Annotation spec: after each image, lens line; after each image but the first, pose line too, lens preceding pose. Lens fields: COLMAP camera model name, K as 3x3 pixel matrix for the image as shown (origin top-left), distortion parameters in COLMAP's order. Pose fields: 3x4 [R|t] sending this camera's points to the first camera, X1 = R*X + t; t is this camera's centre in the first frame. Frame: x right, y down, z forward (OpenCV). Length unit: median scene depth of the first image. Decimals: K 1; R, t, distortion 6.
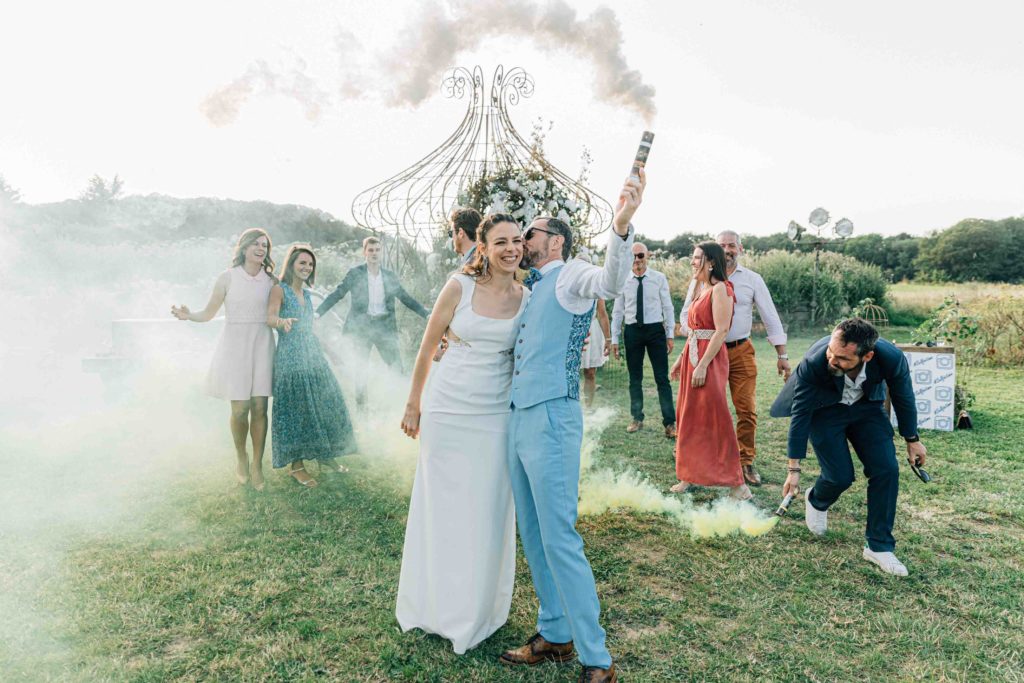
lens RADIAL K [[680.2, 0, 512.0], [0, 680.2, 341.5], [0, 0, 1]] dist [0.007046, -0.005162]
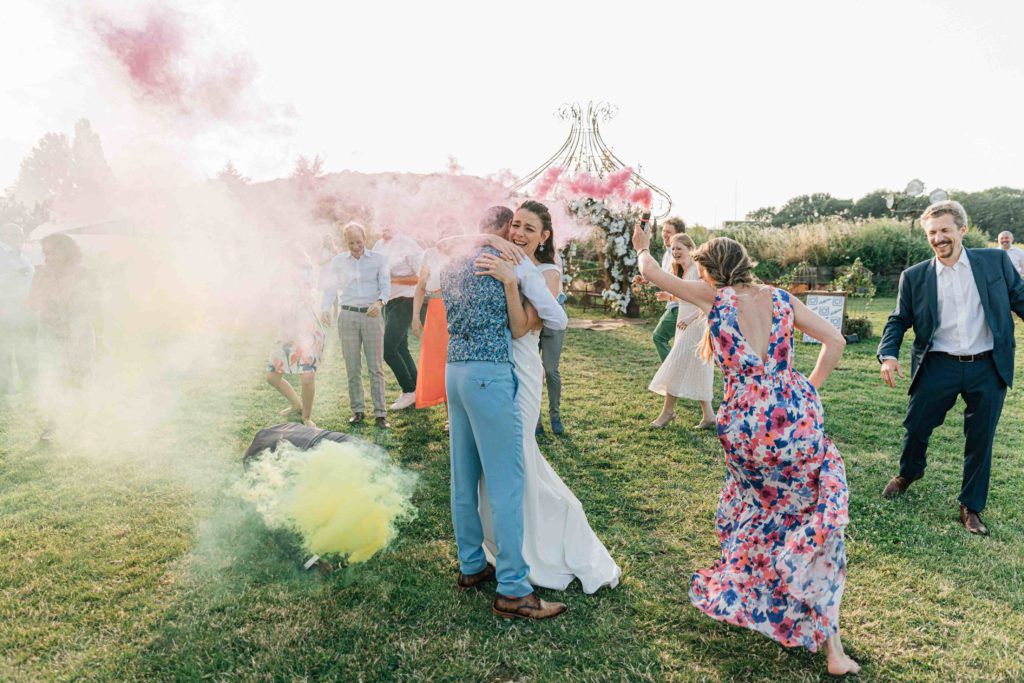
lens RADIAL K [[680.2, 0, 512.0], [0, 680.2, 341.5], [0, 0, 1]] dist [0.007046, -0.005162]
pose [[0.970404, 0.022931, -0.240394, 0.177355], [-0.010995, 0.998644, 0.050875, 0.031738], [0.241235, -0.046726, 0.969341, -0.460623]]
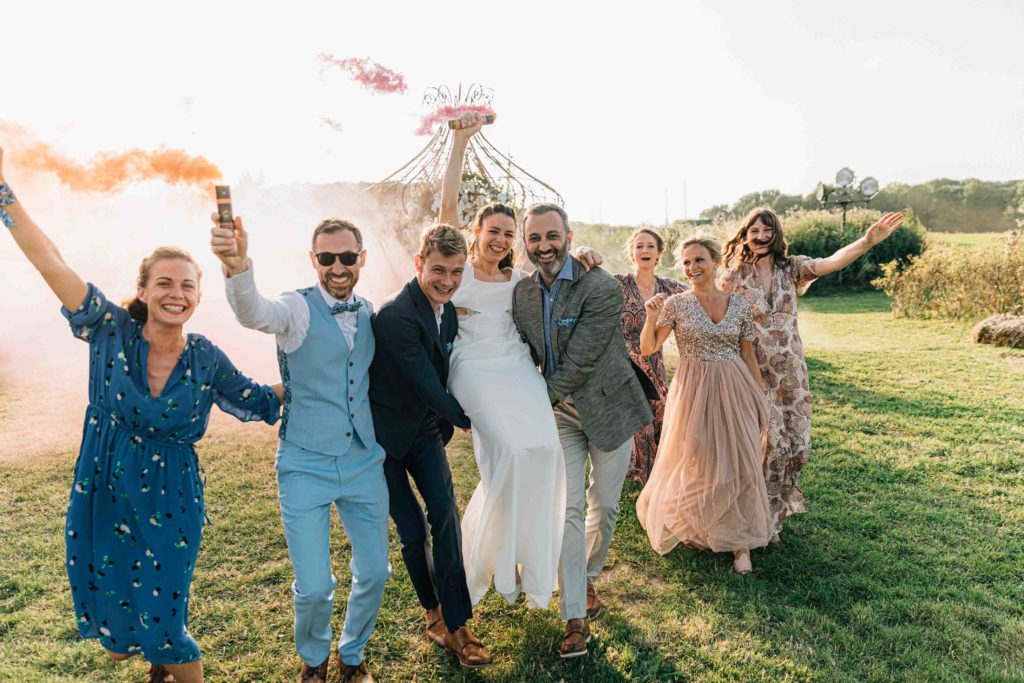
lens RADIAL K [[680.2, 0, 512.0], [0, 680.2, 341.5], [0, 0, 1]] dist [0.007046, -0.005162]
pose [[0.981633, -0.020449, -0.189679, 0.296673], [0.029148, 0.998642, 0.043190, 0.009017], [0.188538, -0.047925, 0.980896, -0.207393]]
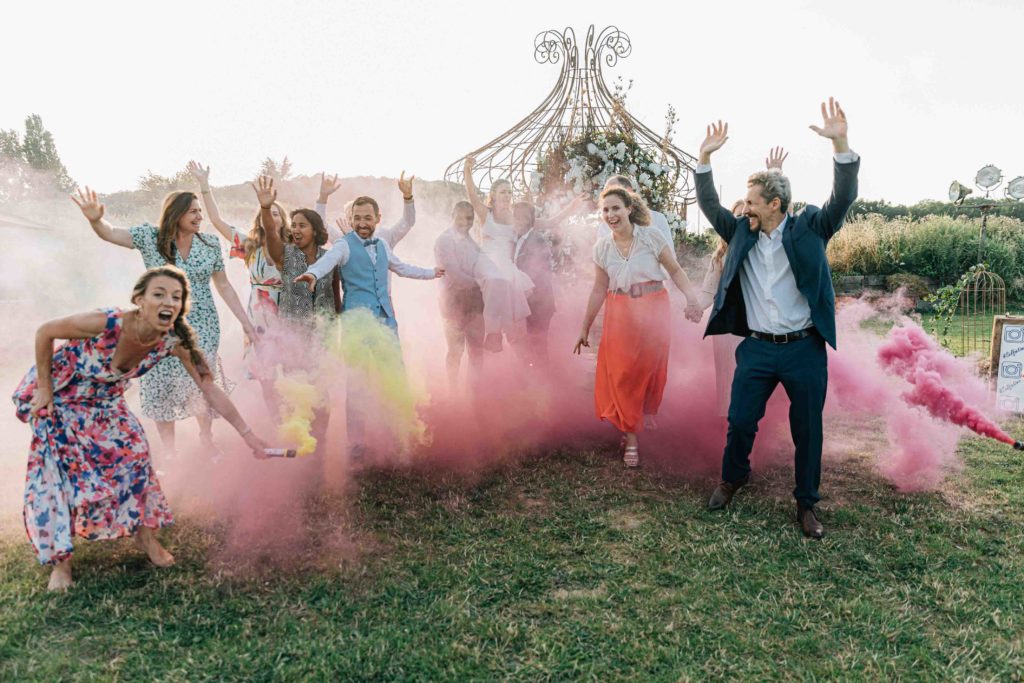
lens RADIAL K [[686.1, 0, 512.0], [0, 686.1, 341.5], [0, 0, 1]] dist [0.009728, -0.001757]
pose [[0.977727, 0.022357, -0.208687, 0.085303], [-0.014707, 0.999164, 0.038139, 0.007707], [0.209365, -0.034221, 0.977239, 0.006160]]
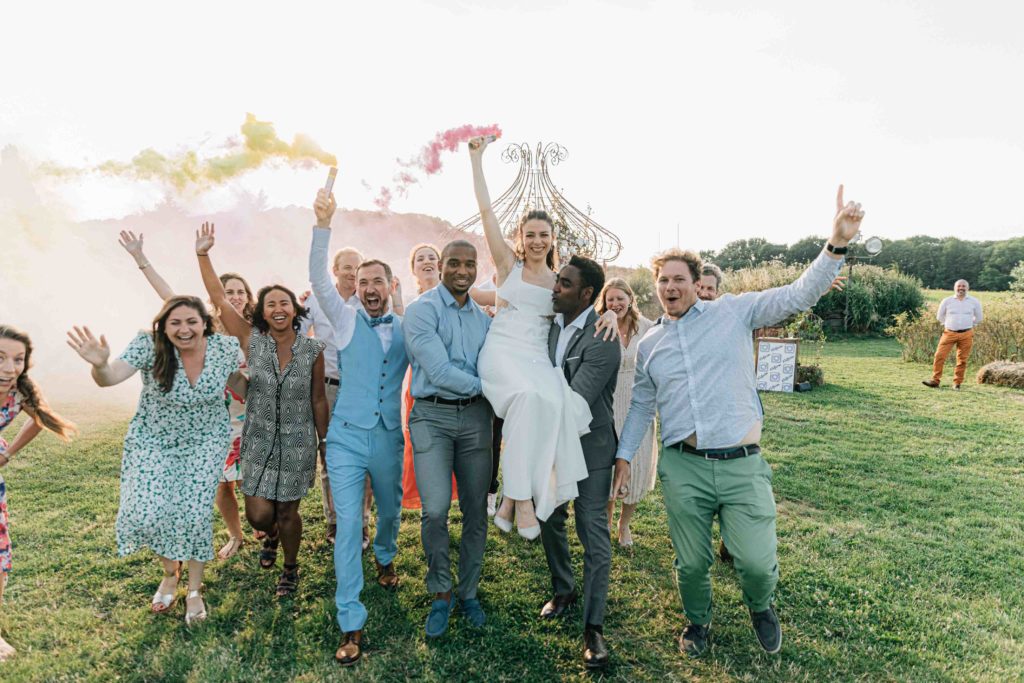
lens RADIAL K [[680.2, 0, 512.0], [0, 680.2, 341.5], [0, 0, 1]] dist [0.007046, -0.005162]
pose [[0.986053, 0.017501, -0.165511, 0.166557], [-0.018755, 0.999806, -0.006018, 0.021851], [0.165373, 0.009038, 0.986190, -0.409670]]
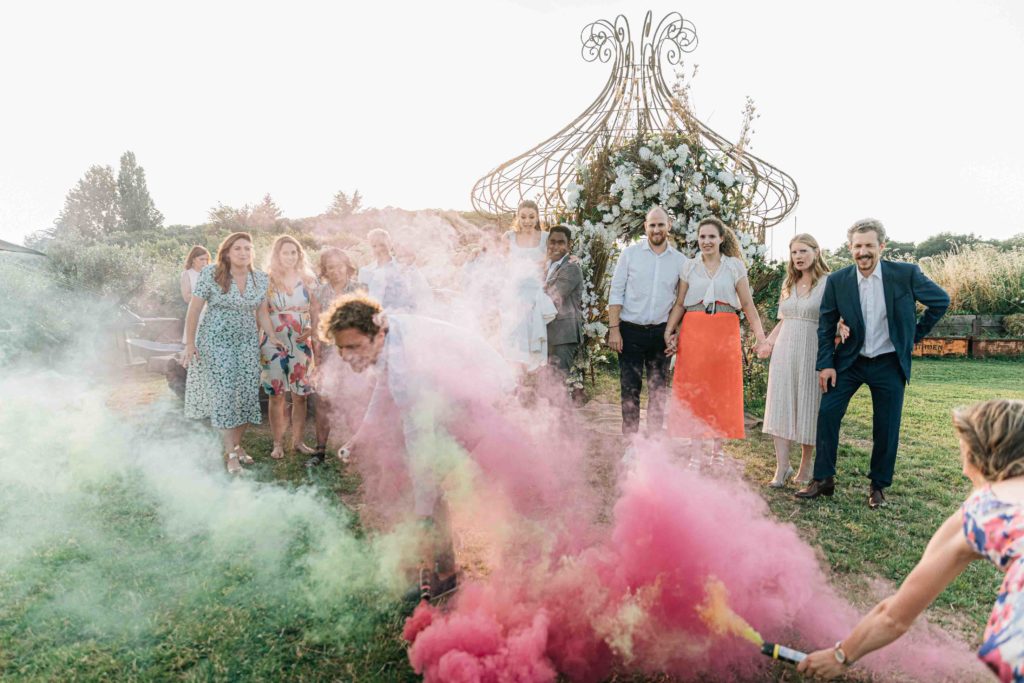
lens RADIAL K [[687.1, 0, 512.0], [0, 687.1, 341.5], [0, 0, 1]] dist [0.009194, 0.001984]
pose [[0.953417, 0.029954, -0.300163, 0.083328], [-0.033222, 0.999431, -0.005790, -0.006749], [0.299819, 0.015492, 0.953870, 0.182533]]
